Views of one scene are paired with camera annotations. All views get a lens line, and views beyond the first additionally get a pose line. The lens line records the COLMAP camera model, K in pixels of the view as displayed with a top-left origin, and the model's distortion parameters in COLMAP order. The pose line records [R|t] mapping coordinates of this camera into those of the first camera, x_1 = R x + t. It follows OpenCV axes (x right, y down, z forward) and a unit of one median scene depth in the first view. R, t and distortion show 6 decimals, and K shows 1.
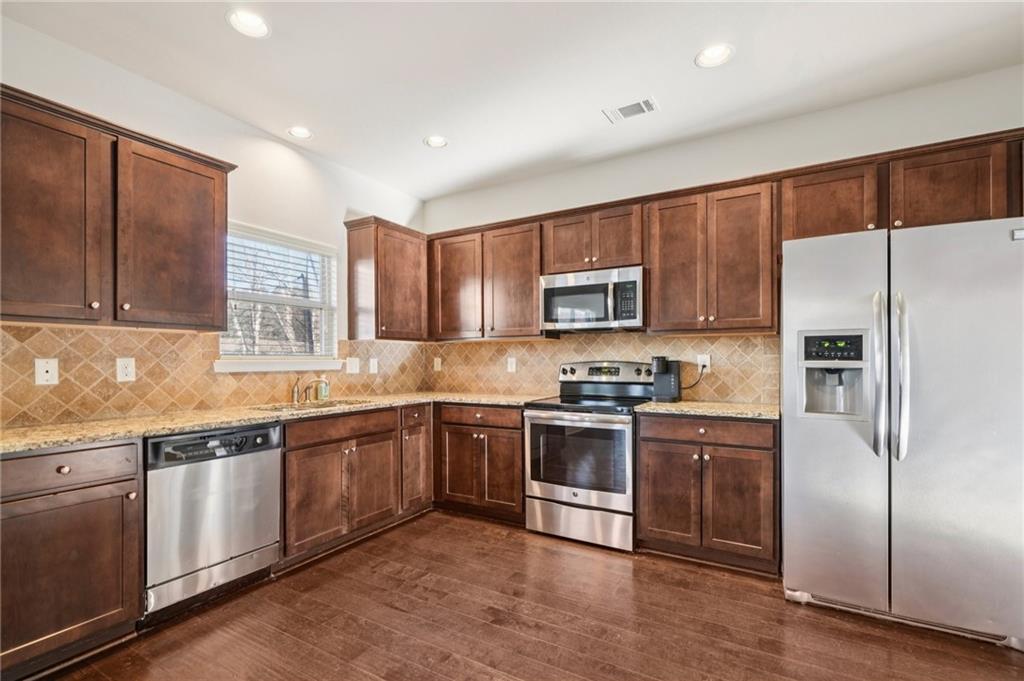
lens RADIAL K [[456.1, 0, 512.3], [0, 456.1, 356.9], [0, 0, 1]] dist [0.000371, 0.000029]
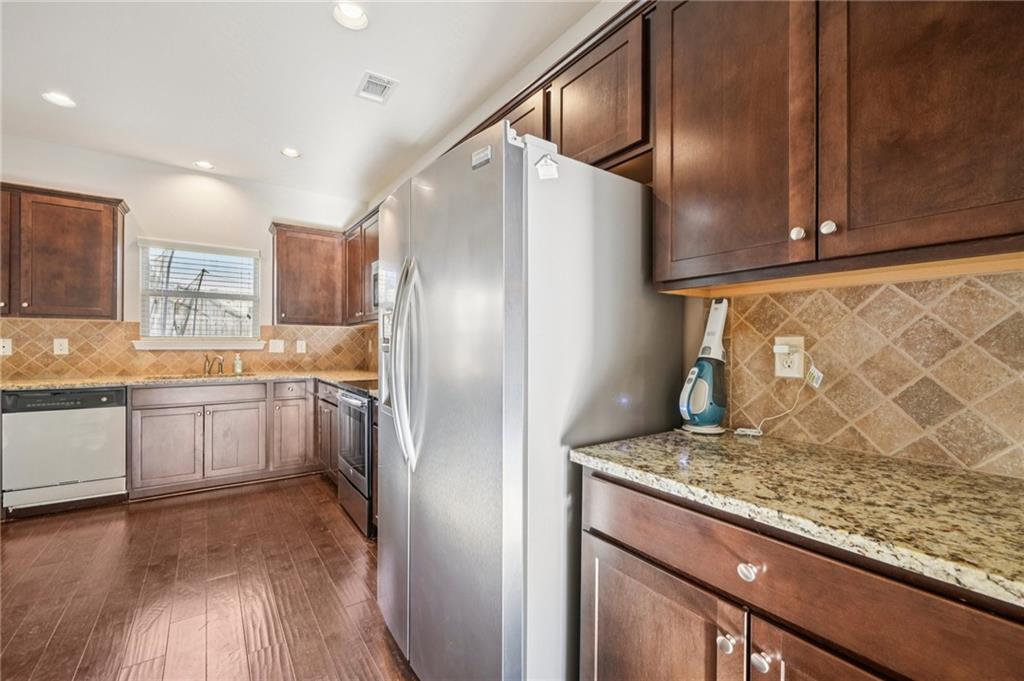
lens RADIAL K [[424.2, 0, 512.0], [0, 424.2, 340.5], [0, 0, 1]] dist [-0.000125, 0.000012]
pose [[0.912096, 0.004103, -0.409956, 0.927230], [-0.004611, 0.999989, -0.000250, 0.001486], [0.409950, 0.002119, 0.912105, 0.295043]]
